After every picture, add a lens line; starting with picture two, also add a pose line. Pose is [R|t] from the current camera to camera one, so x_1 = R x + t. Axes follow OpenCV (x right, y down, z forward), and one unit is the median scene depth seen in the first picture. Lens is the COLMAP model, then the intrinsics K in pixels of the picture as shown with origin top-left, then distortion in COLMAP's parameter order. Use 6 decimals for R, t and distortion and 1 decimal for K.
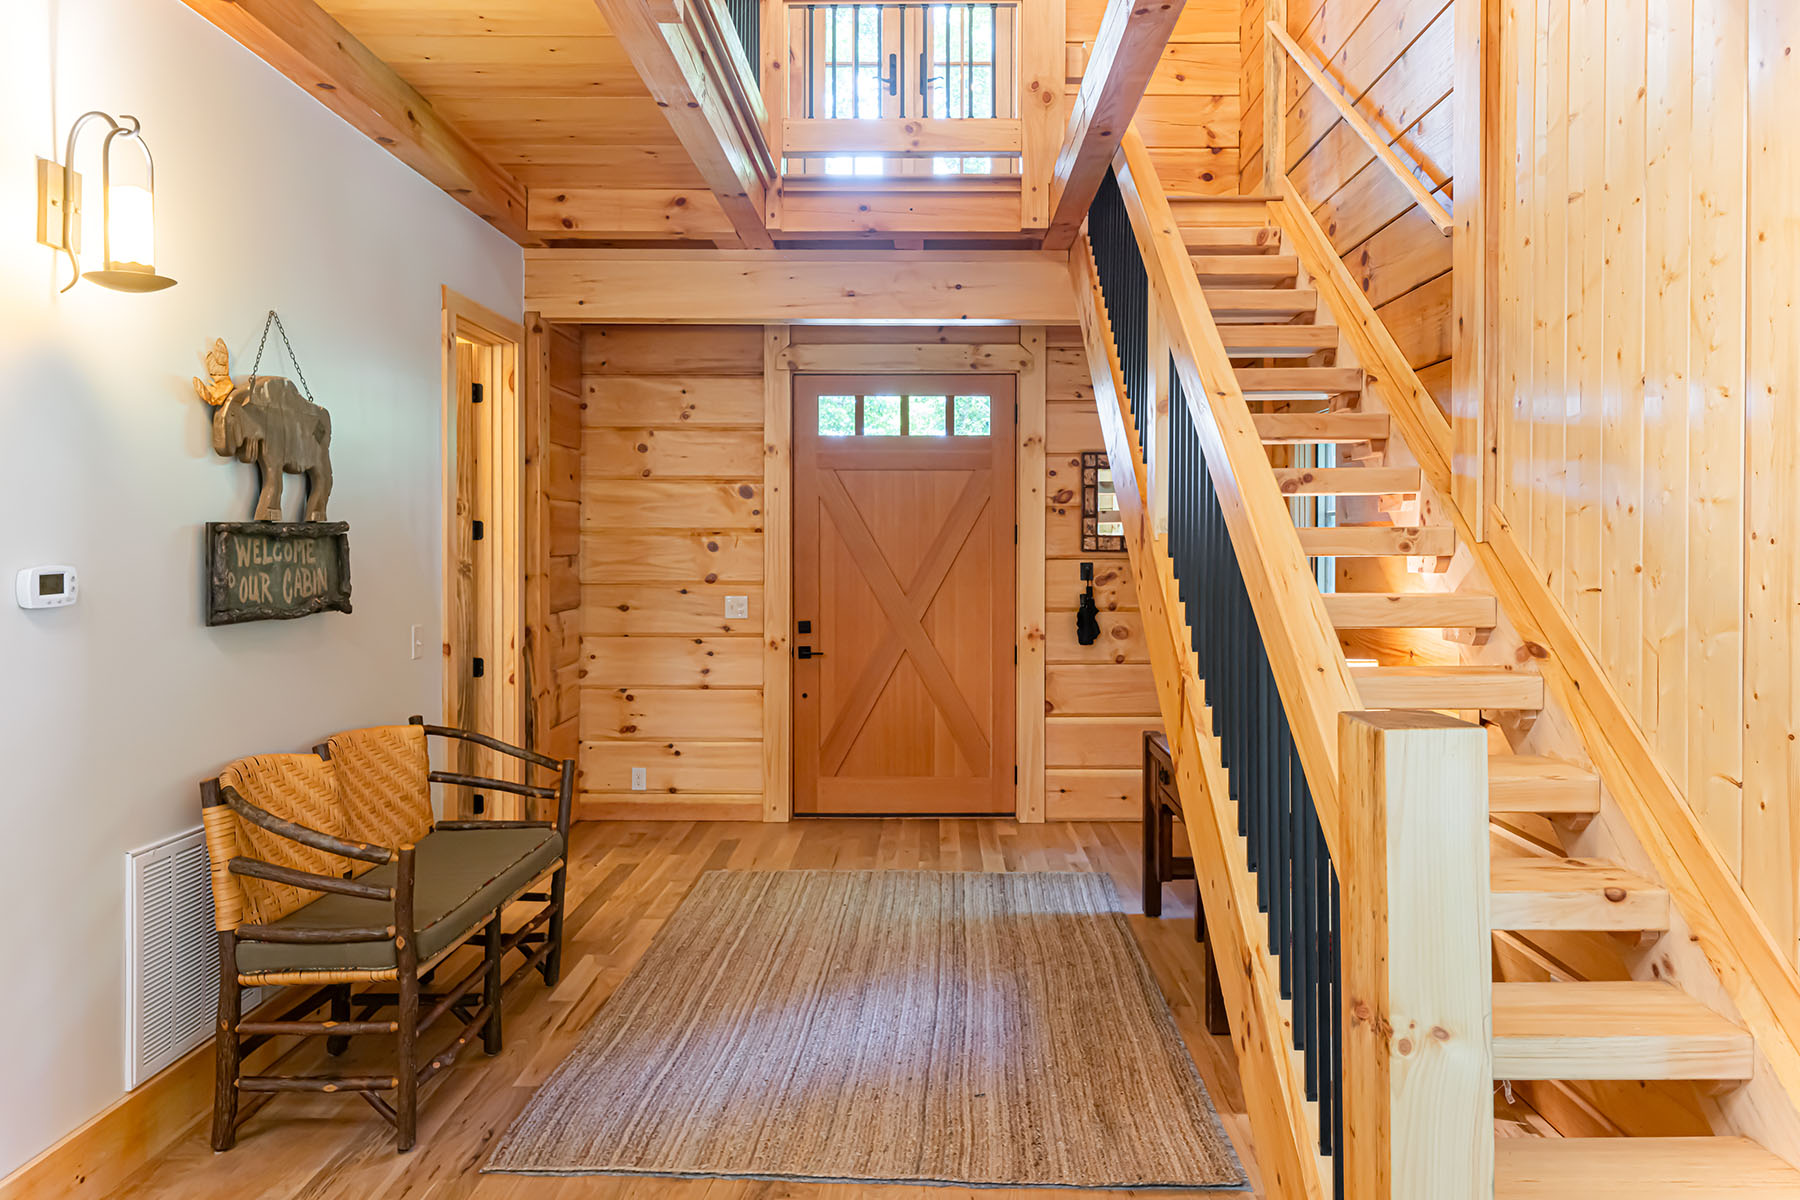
lens RADIAL K [[1217.6, 0, 925.7], [0, 1217.6, 562.0], [0, 0, 1]] dist [-0.002622, 0.002057]
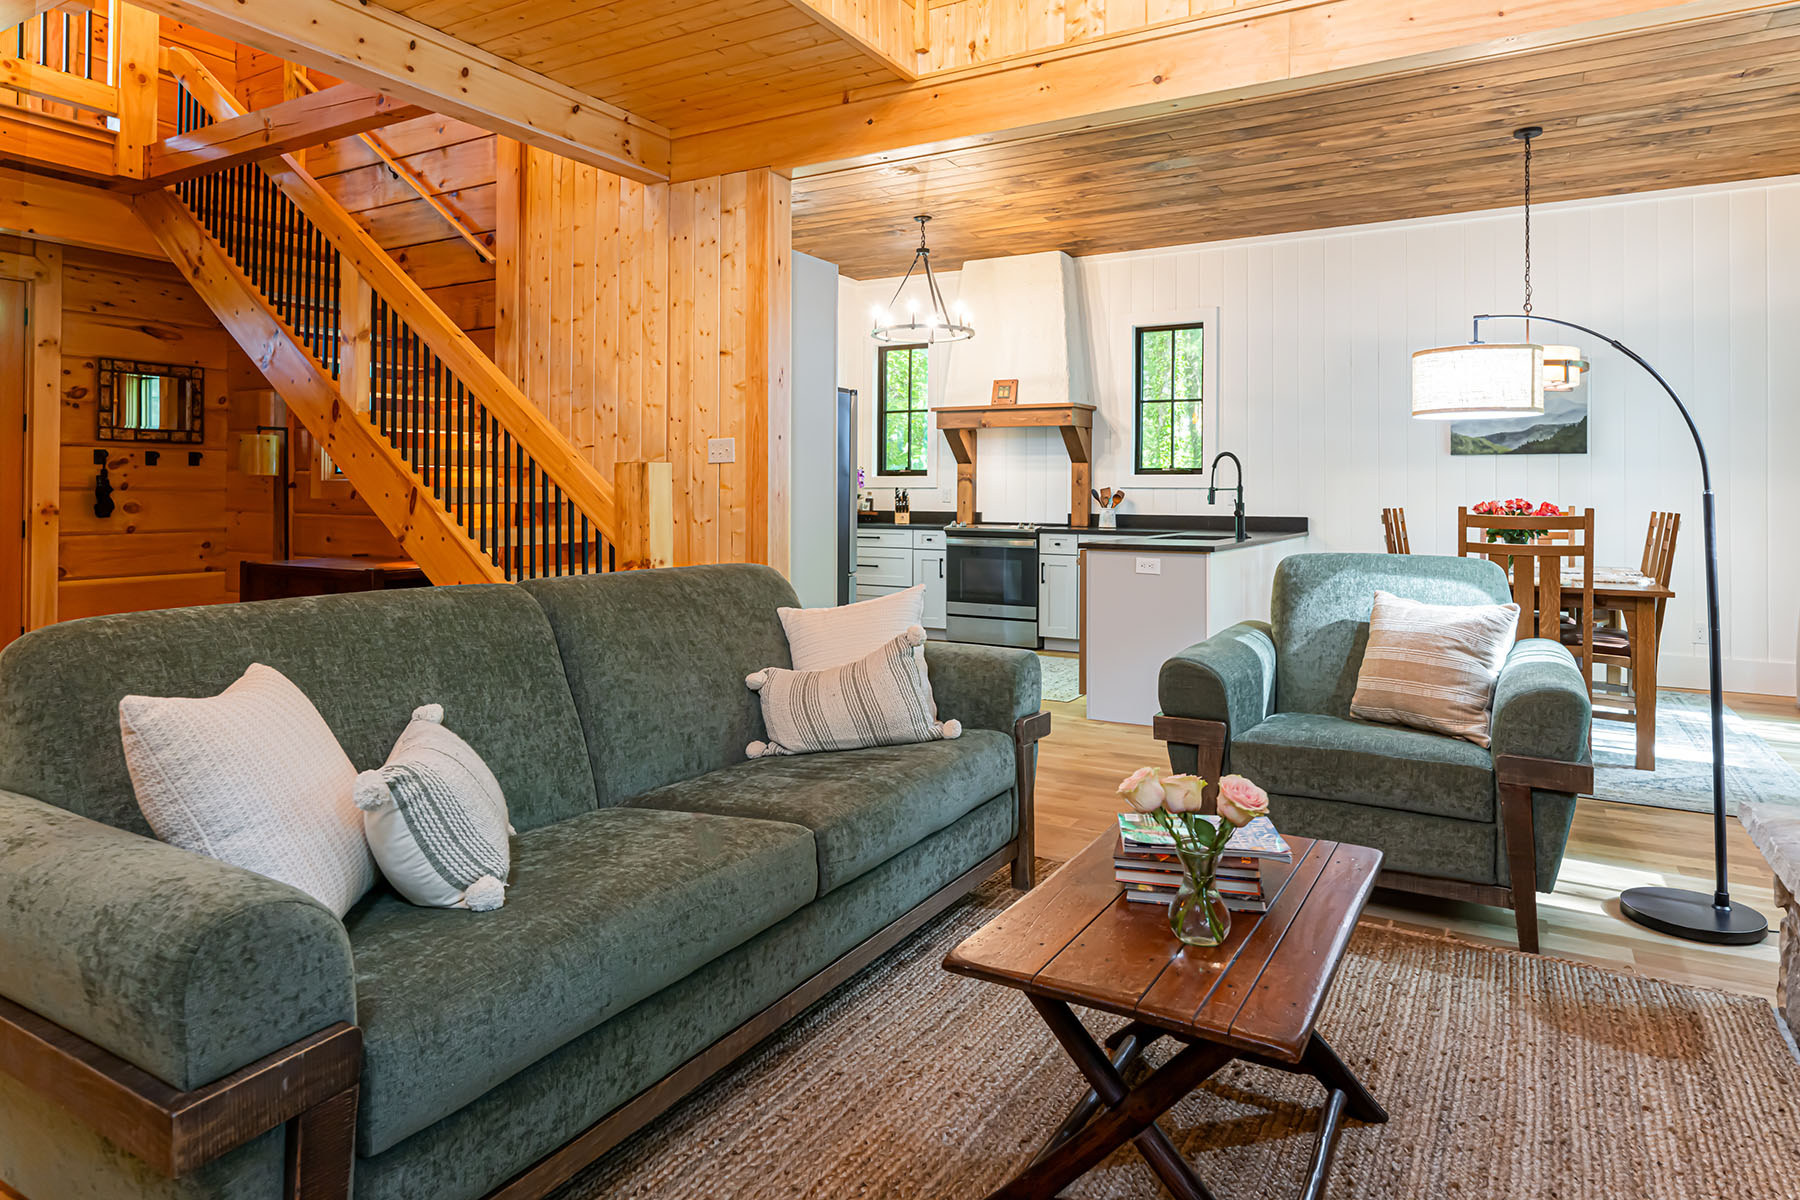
lens RADIAL K [[1052.0, 0, 886.2], [0, 1052.0, 489.3], [0, 0, 1]] dist [-0.004644, 0.002120]
pose [[0.502023, 0.005098, 0.864840, -0.451927], [0.007817, 0.999915, -0.010432, 0.068444], [-0.864819, 0.011998, 0.501940, -0.227402]]
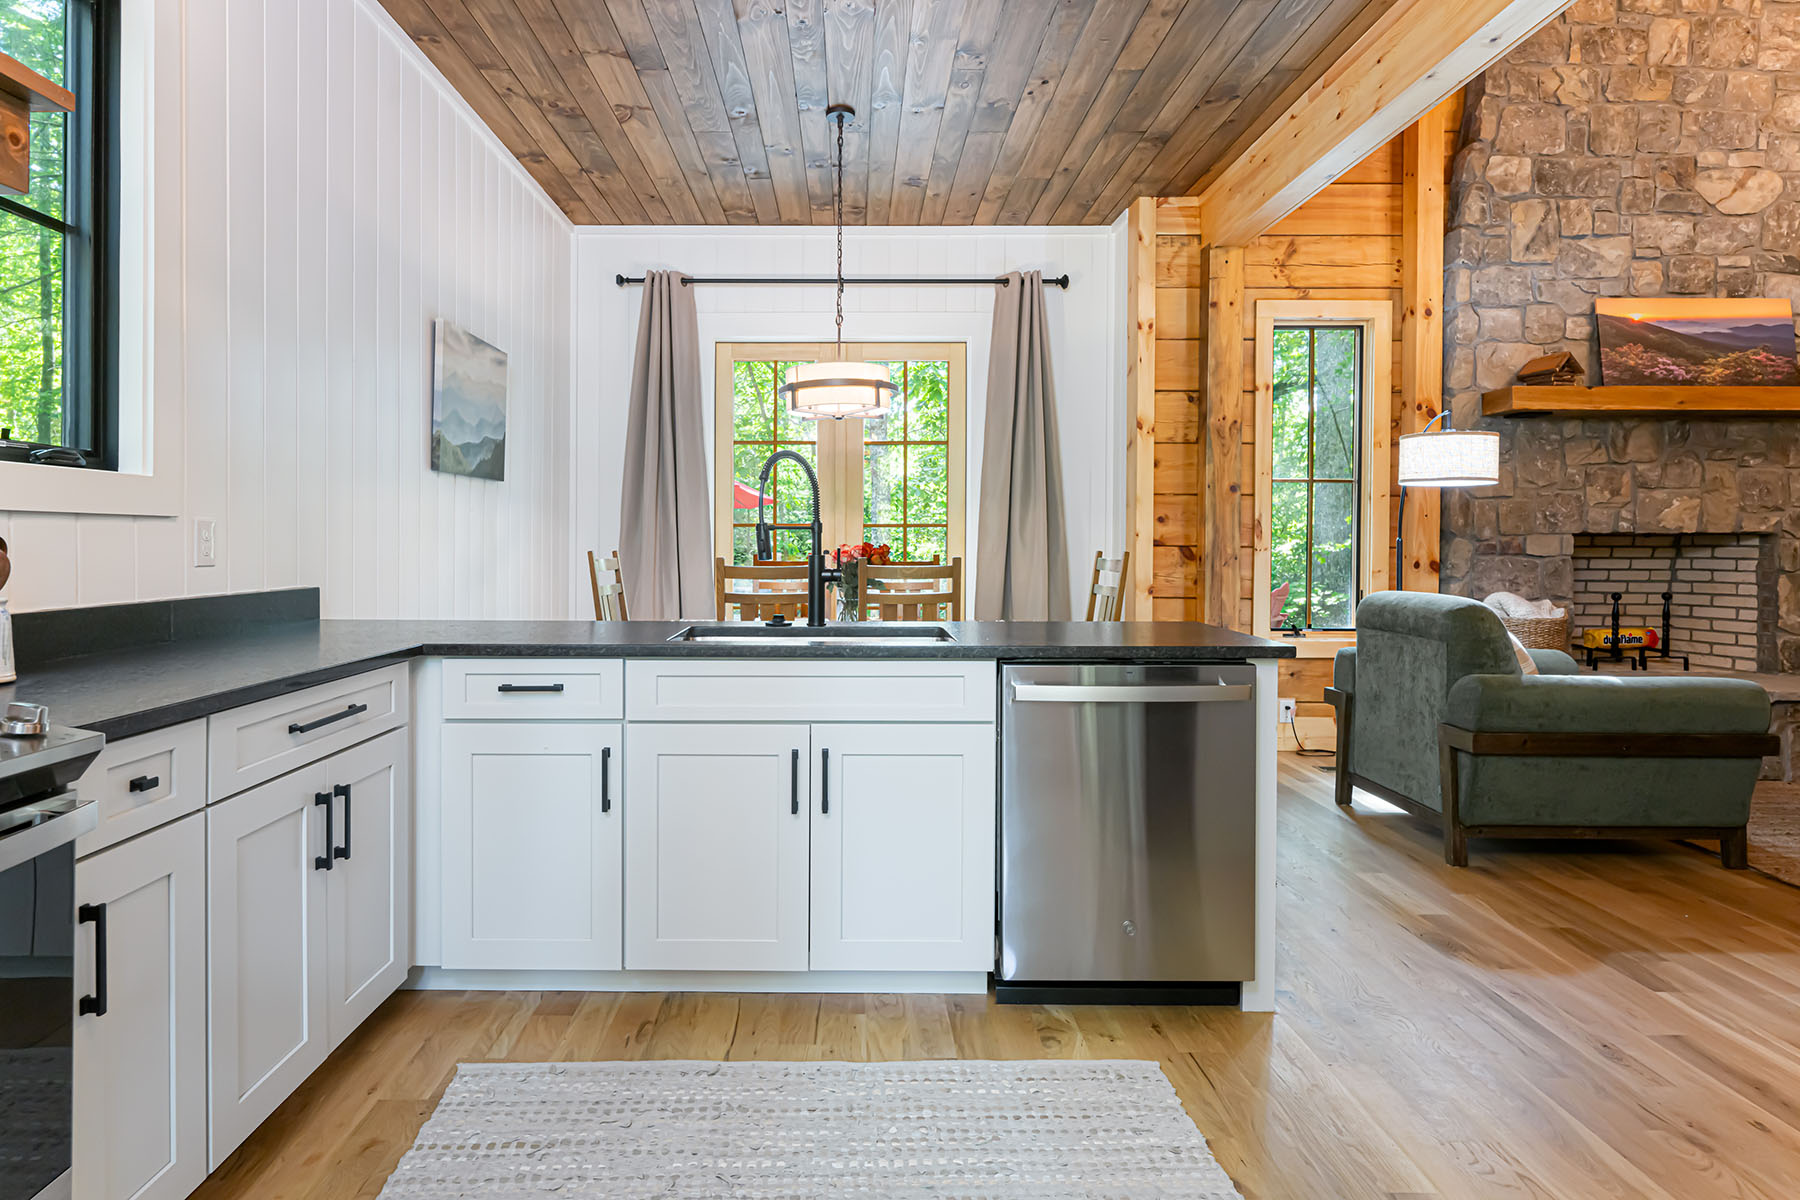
lens RADIAL K [[989.8, 0, 860.3], [0, 989.8, 553.5], [0, 0, 1]] dist [-0.004034, 0.006235]
pose [[-0.999992, -0.003734, -0.001609, 0.671878], [-0.003784, 0.999467, 0.032431, 0.053176], [0.001487, 0.032437, -0.999473, 0.531201]]
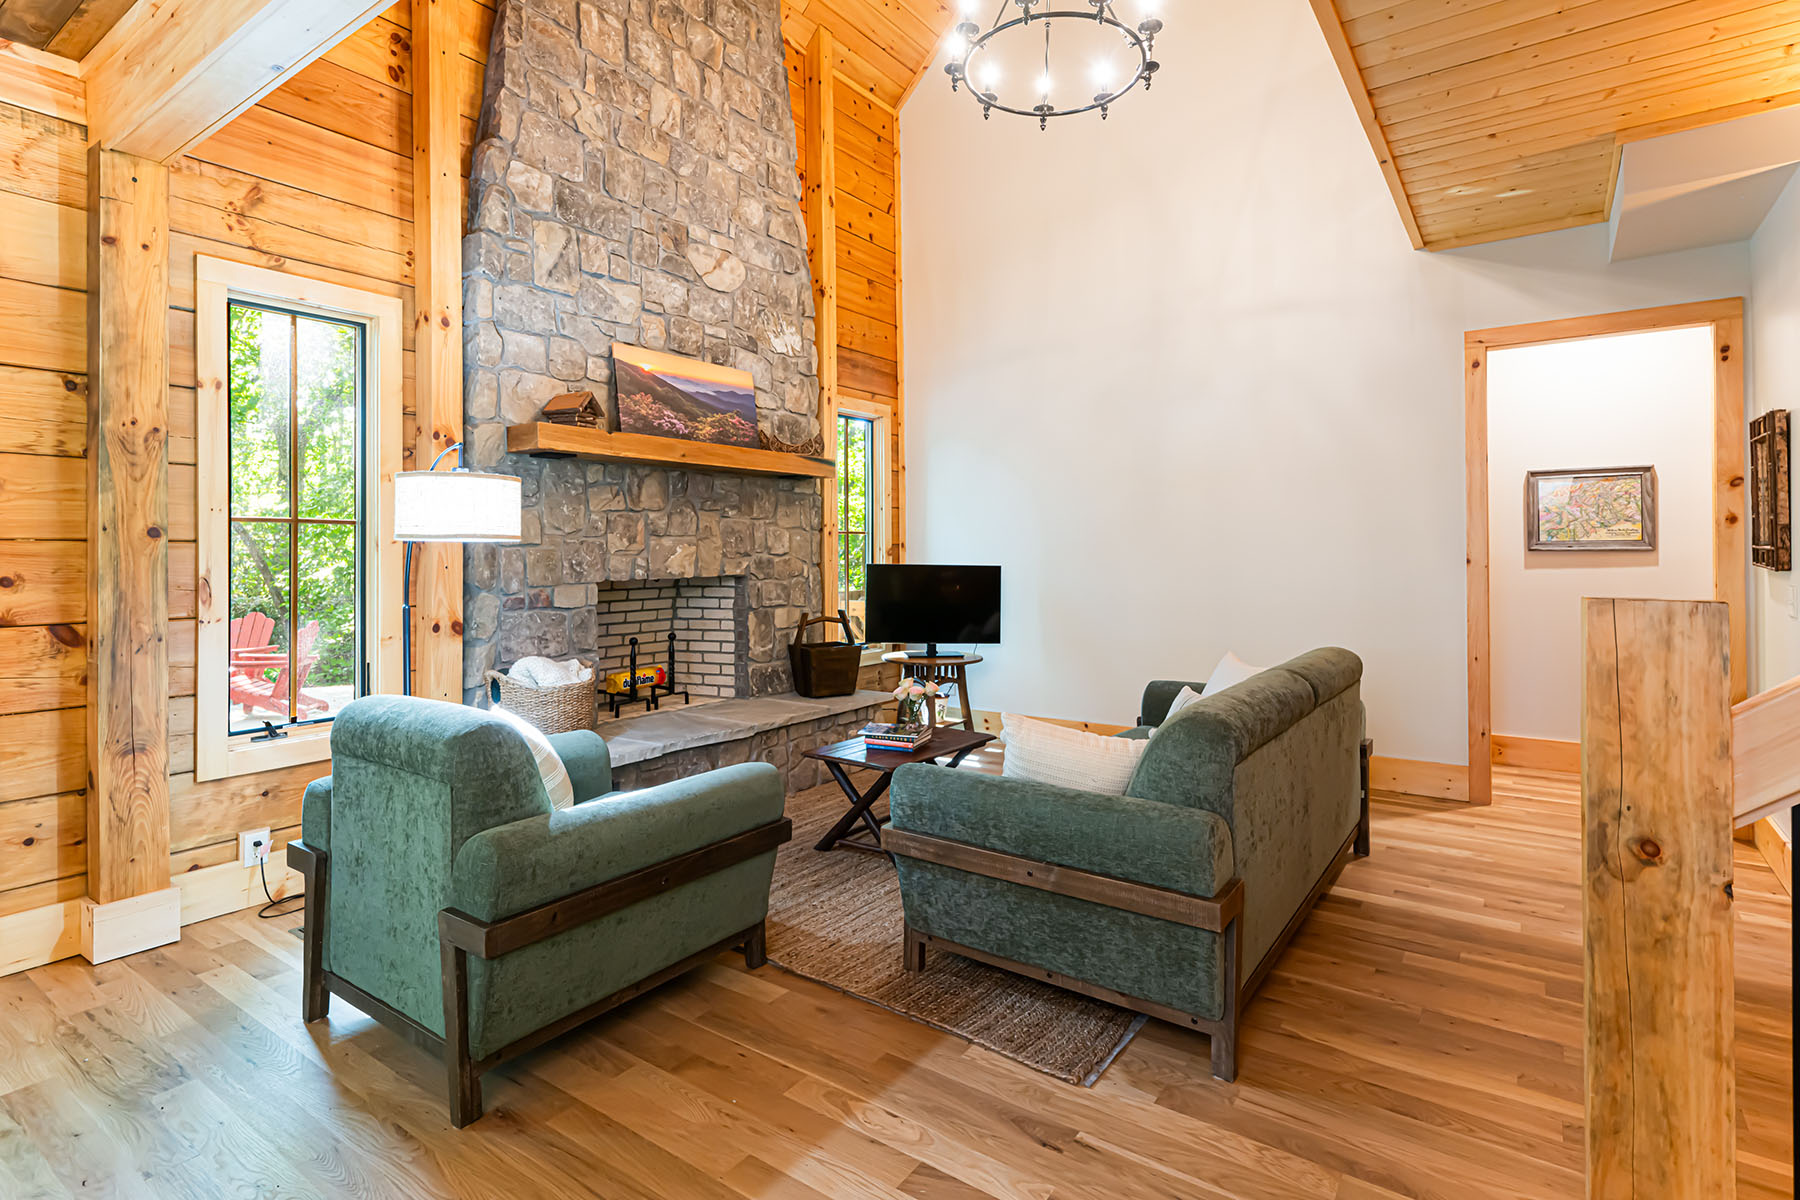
lens RADIAL K [[904.0, 0, 882.7], [0, 904.0, 548.6], [0, 0, 1]] dist [0.002569, -0.001202]
pose [[-0.588796, -0.000654, -0.808282, 0.502226], [-0.010044, 0.999928, 0.006508, 0.022541], [0.808219, 0.011950, -0.588760, 0.282016]]
